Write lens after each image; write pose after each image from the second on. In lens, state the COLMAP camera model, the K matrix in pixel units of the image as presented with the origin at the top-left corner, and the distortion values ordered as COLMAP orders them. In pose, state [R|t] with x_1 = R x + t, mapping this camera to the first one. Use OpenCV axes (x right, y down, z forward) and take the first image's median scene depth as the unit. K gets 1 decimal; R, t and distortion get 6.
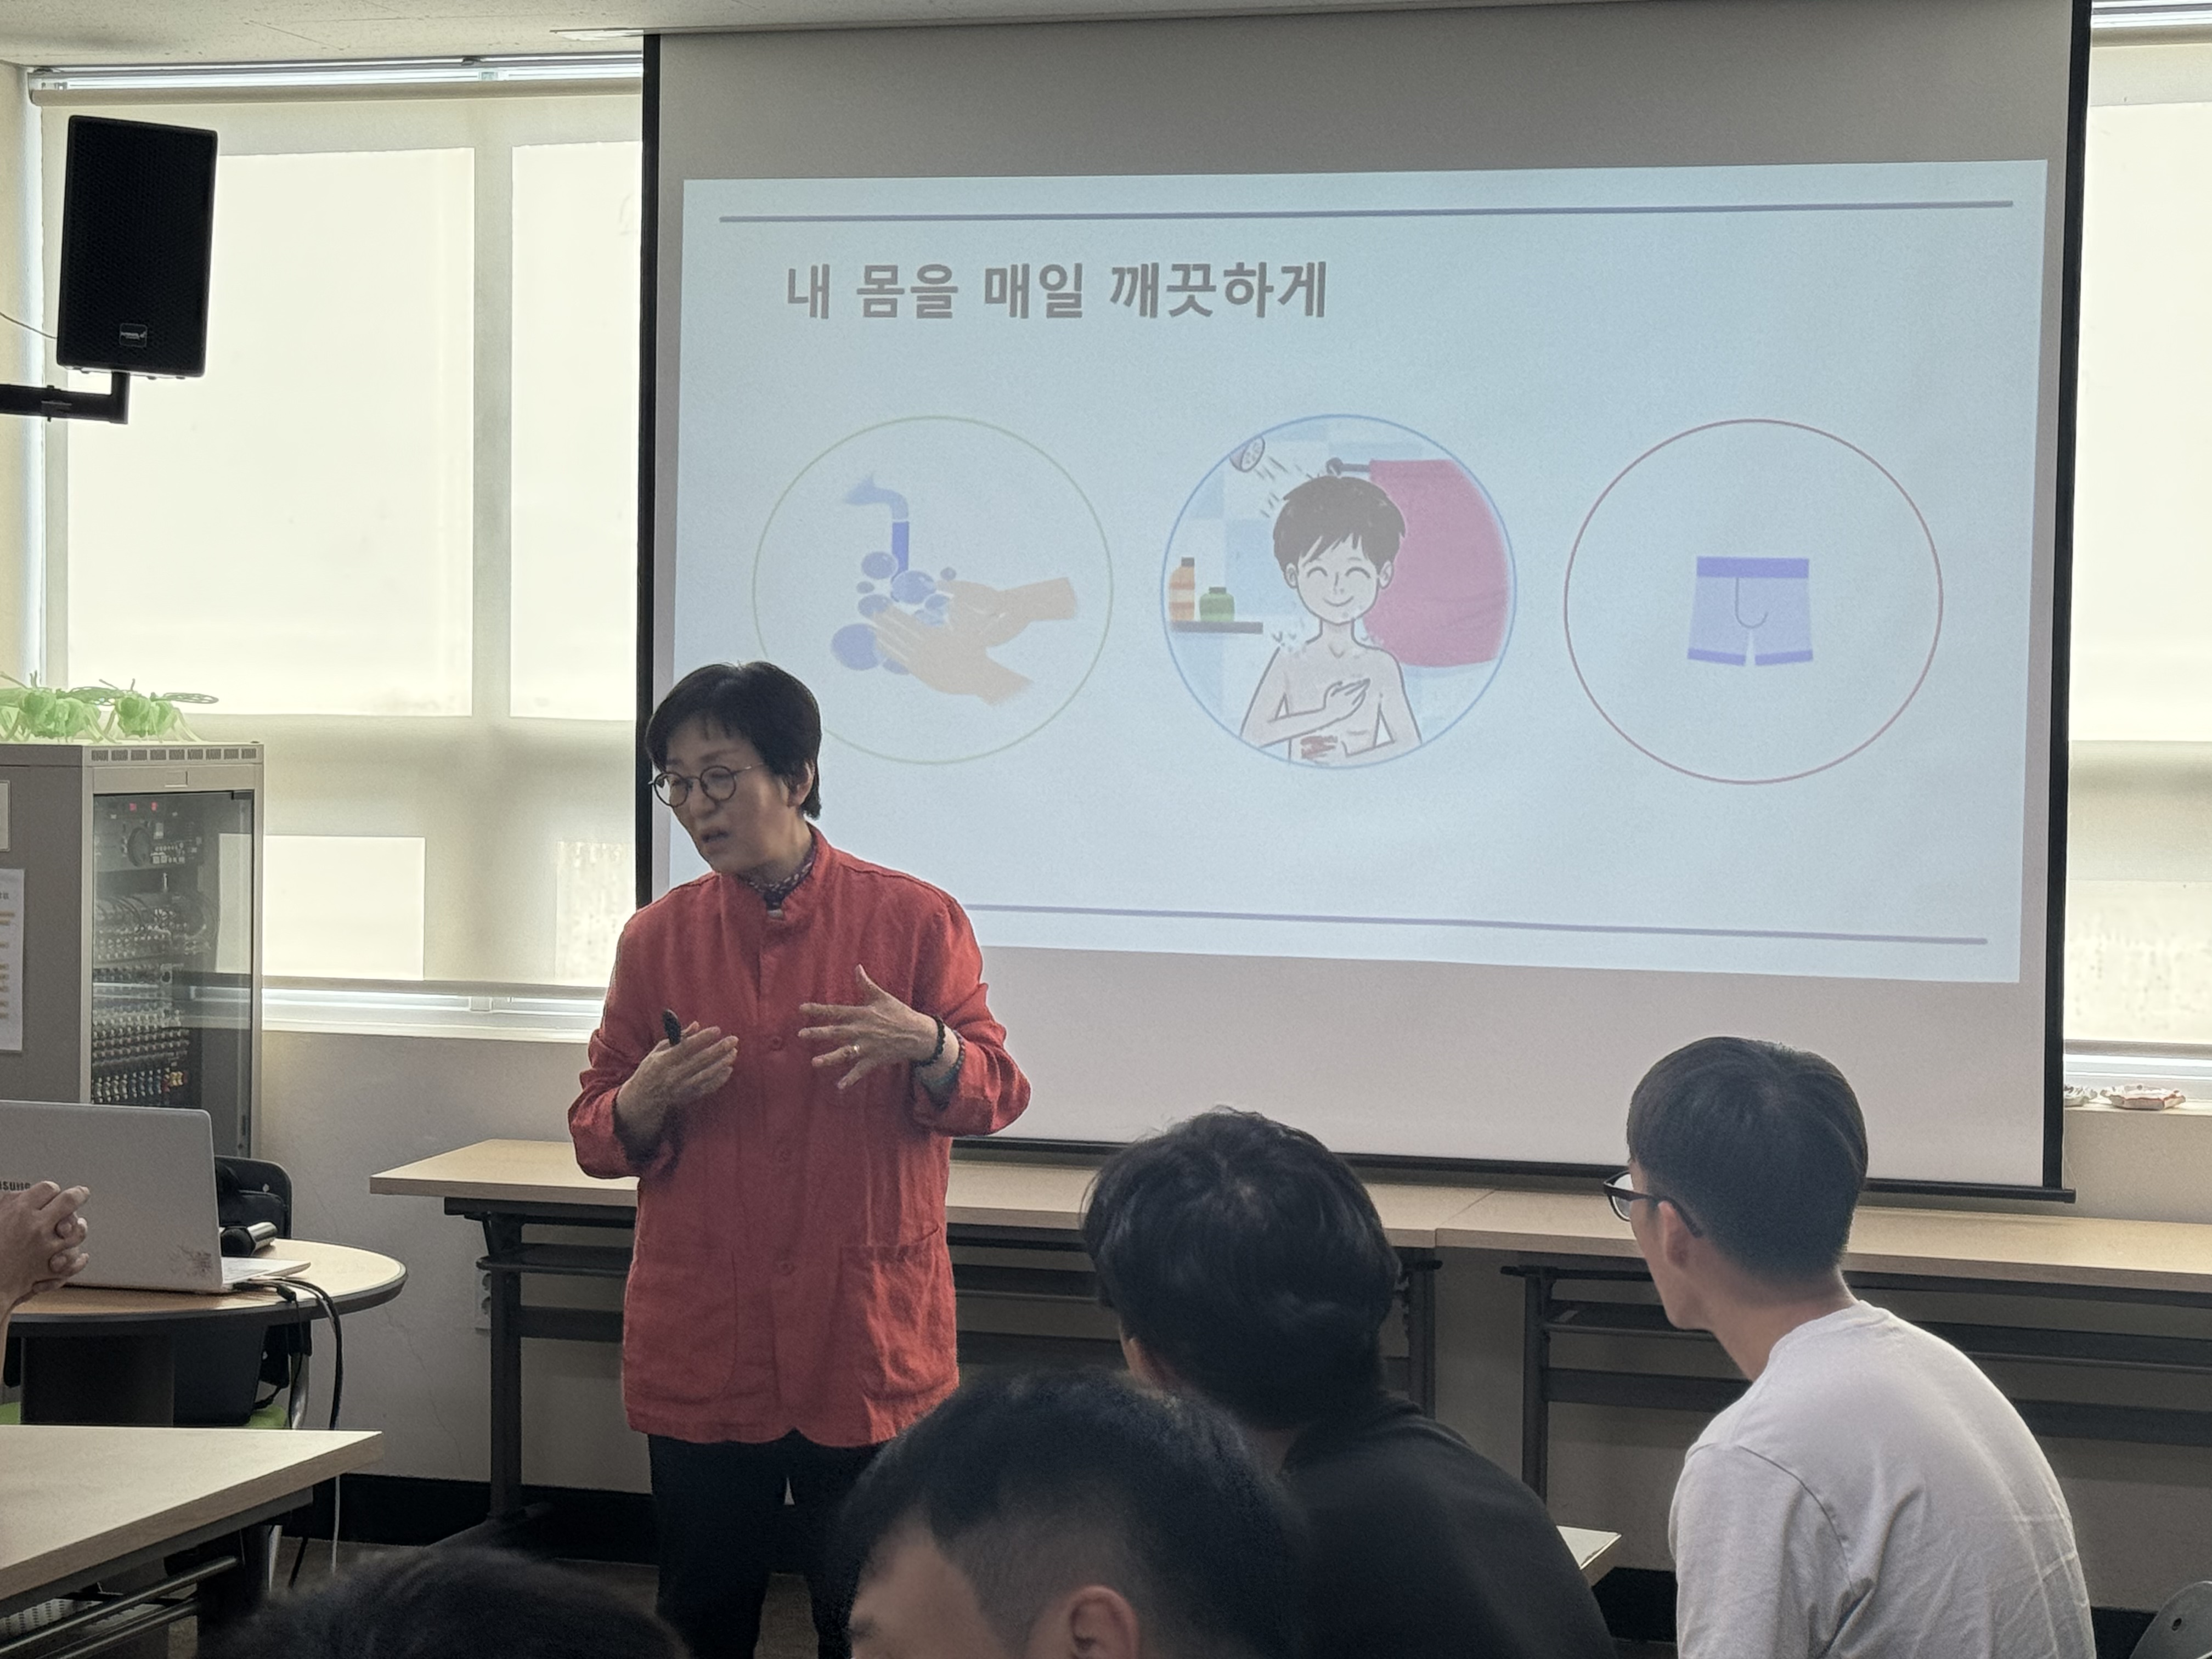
lens RADIAL K [[4564.4, 0, 1094.7], [0, 4564.4, 847.8], [0, 0, 1]] dist [0.142058, 0.000000]
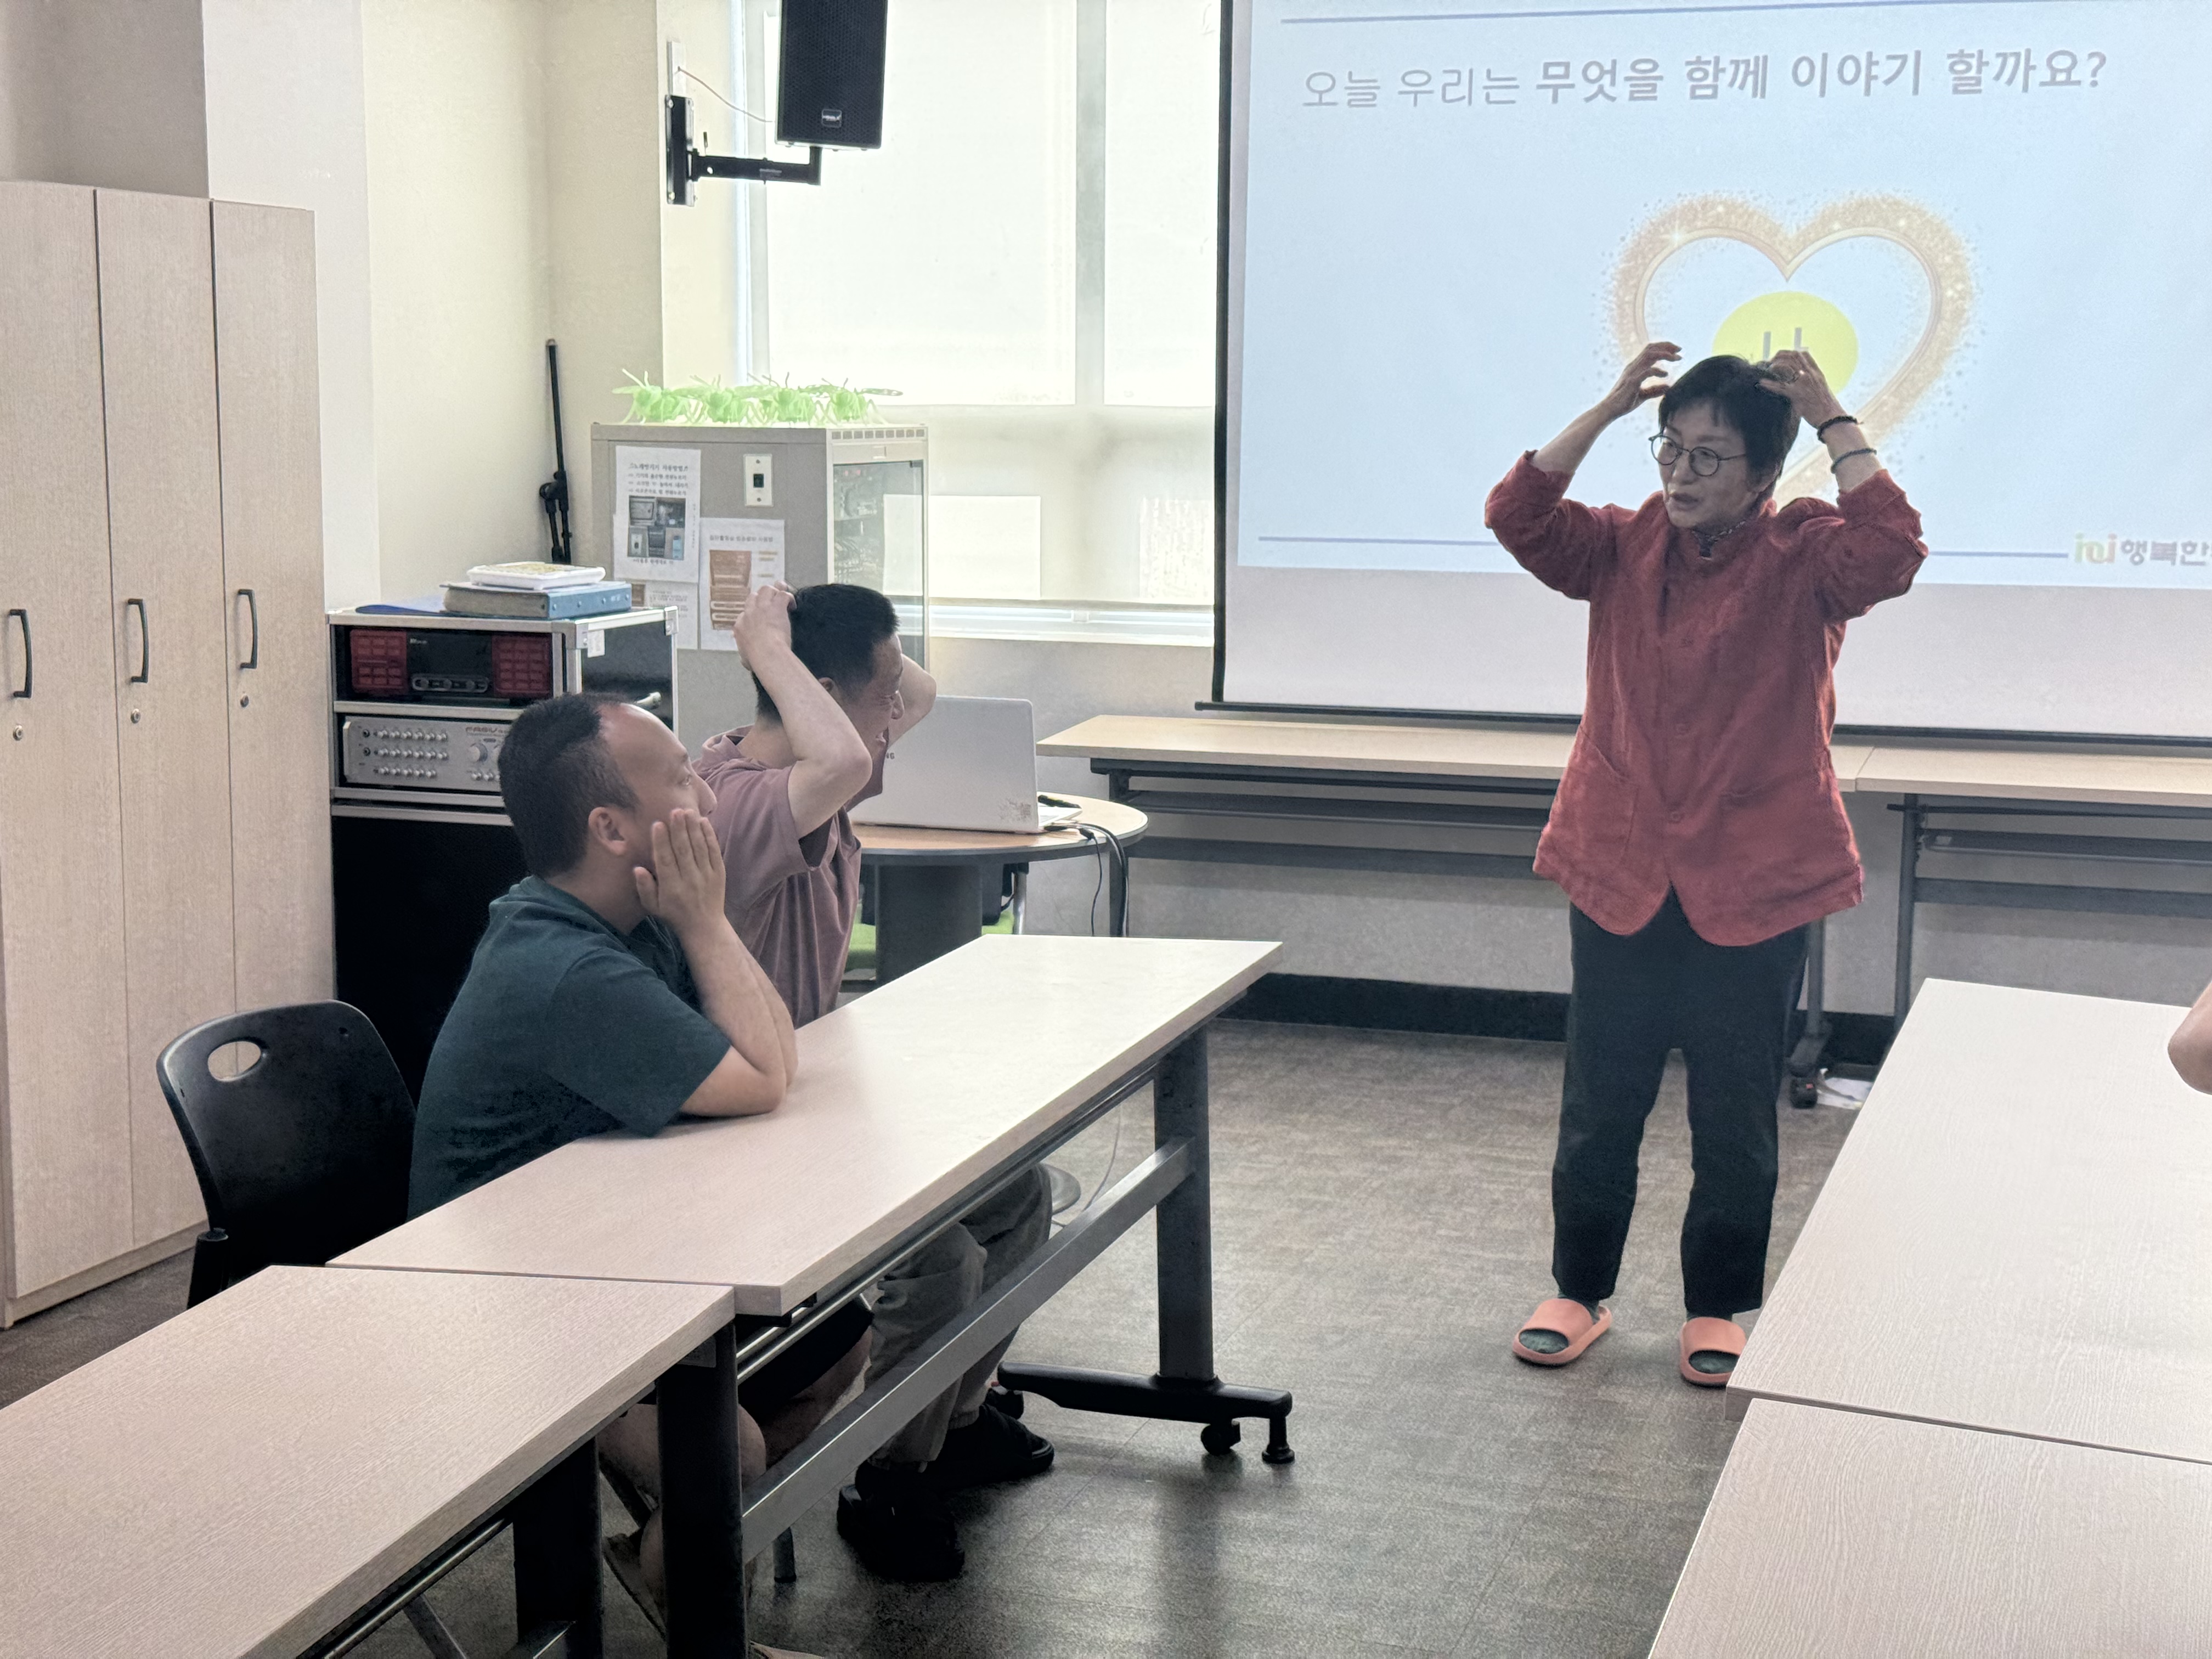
lens RADIAL K [[3186.0, 0, 1113.2], [0, 3186.0, 812.8], [0, 0, 1]] dist [0.211937, 0.000000]
pose [[0.999247, -0.007239, 0.038116, -0.166584], [0.003315, 0.994776, 0.102024, -0.005233], [-0.038655, -0.101821, 0.994051, 0.041602]]
